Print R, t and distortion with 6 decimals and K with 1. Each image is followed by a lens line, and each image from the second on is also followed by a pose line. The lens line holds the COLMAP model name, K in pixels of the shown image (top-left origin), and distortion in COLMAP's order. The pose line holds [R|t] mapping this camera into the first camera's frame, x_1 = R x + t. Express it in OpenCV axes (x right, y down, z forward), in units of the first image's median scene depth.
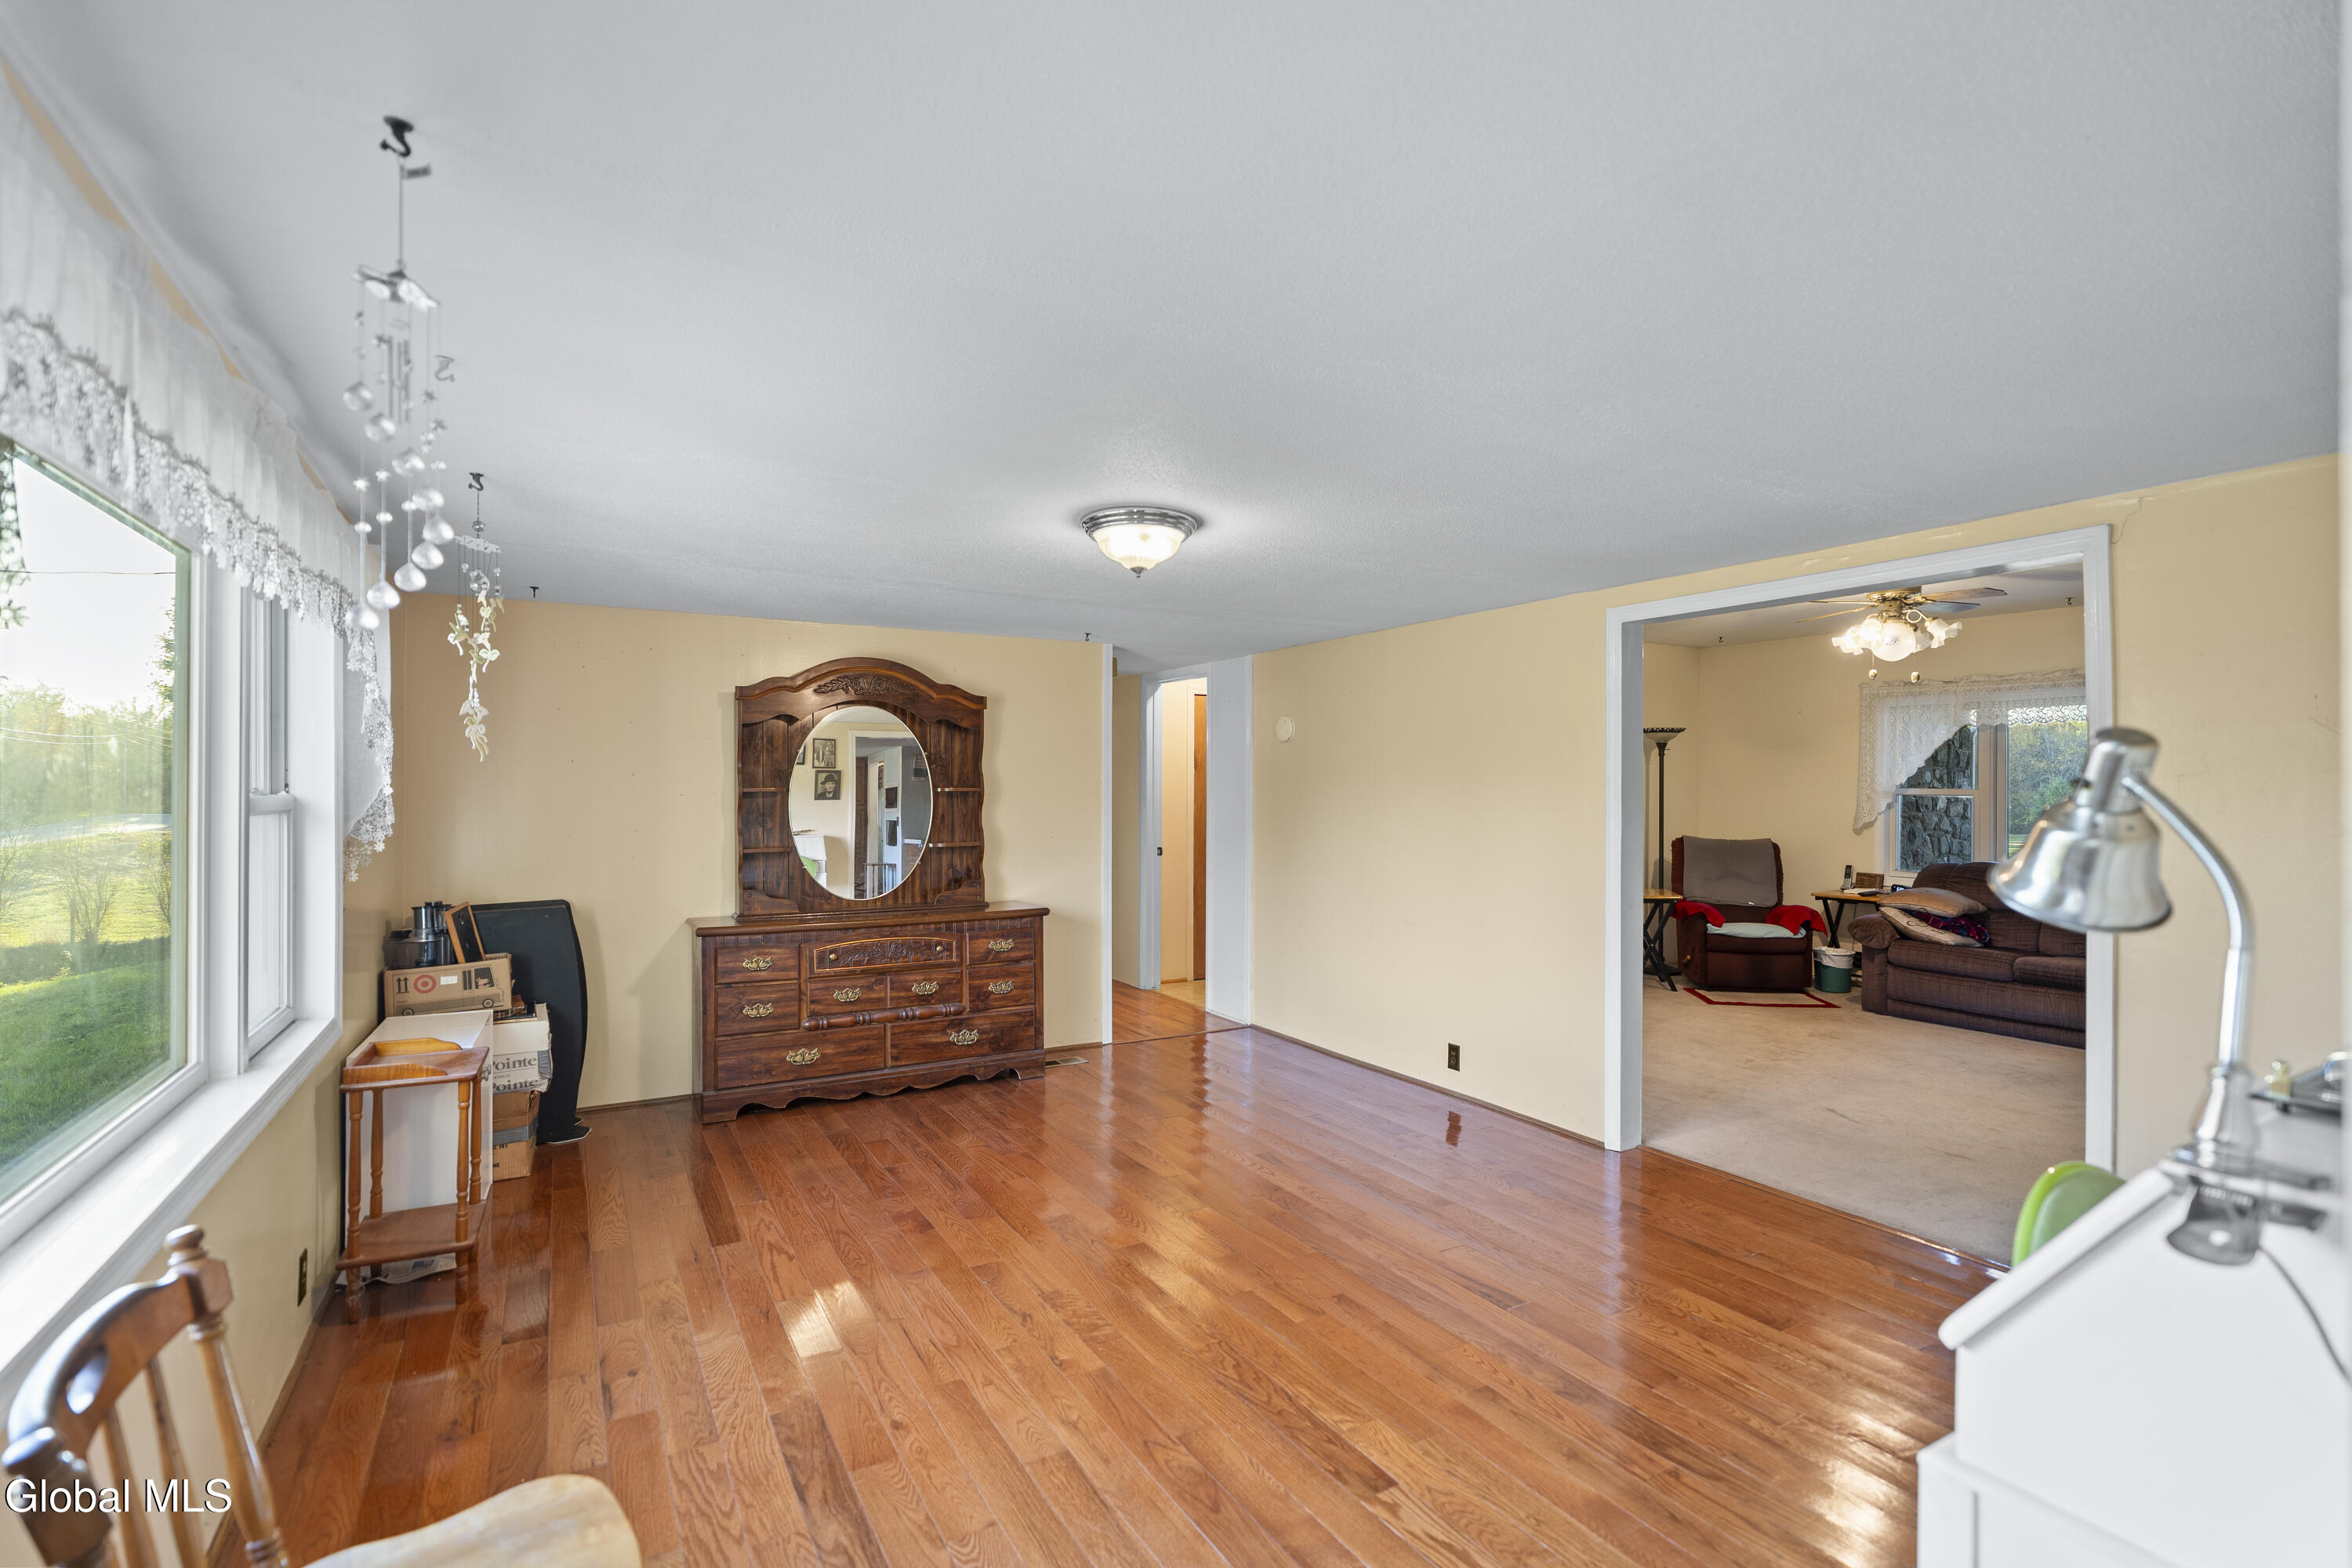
lens RADIAL K [[1096.9, 0, 1179.0], [0, 1096.9, 781.8], [0, 0, 1]] dist [-0.004872, 0.000666]
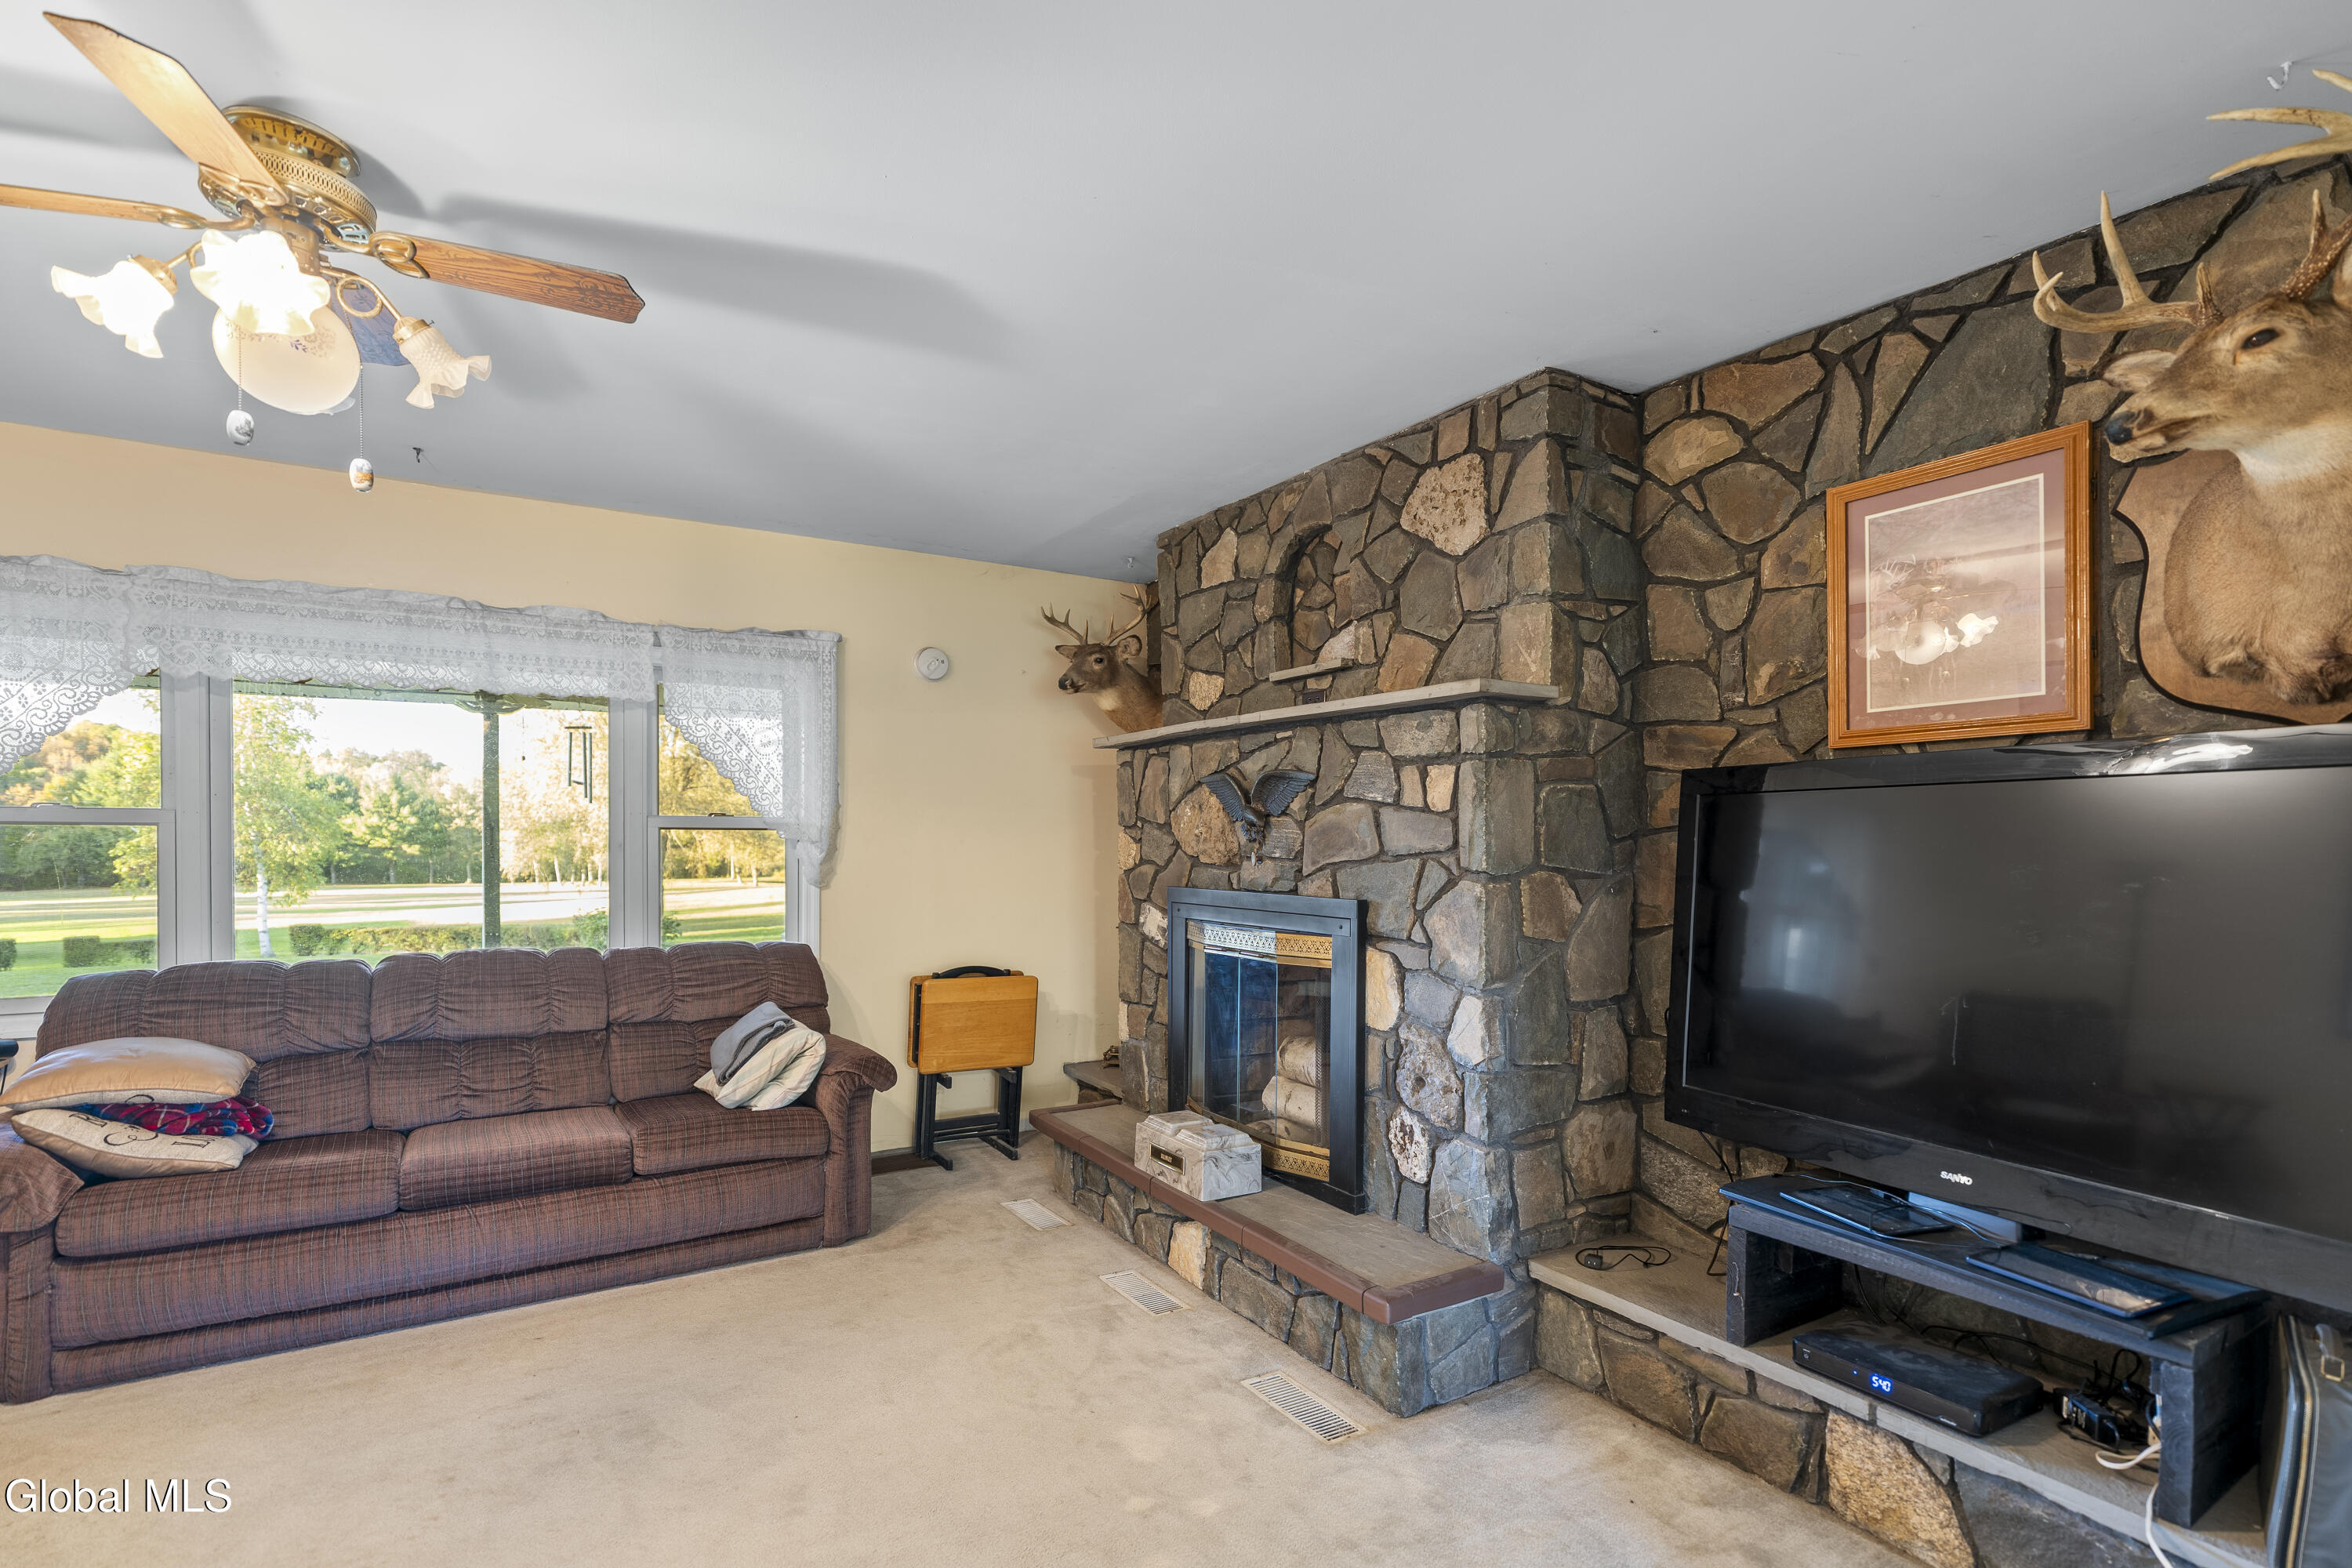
lens RADIAL K [[1096.9, 0, 1190.5], [0, 1096.9, 842.0], [0, 0, 1]] dist [-0.004872, 0.000666]
pose [[-0.041166, -0.006886, 0.999129, 0.255712], [-0.000022, 0.999976, 0.006891, 0.018243], [-0.999152, 0.000261, -0.041165, 0.624365]]
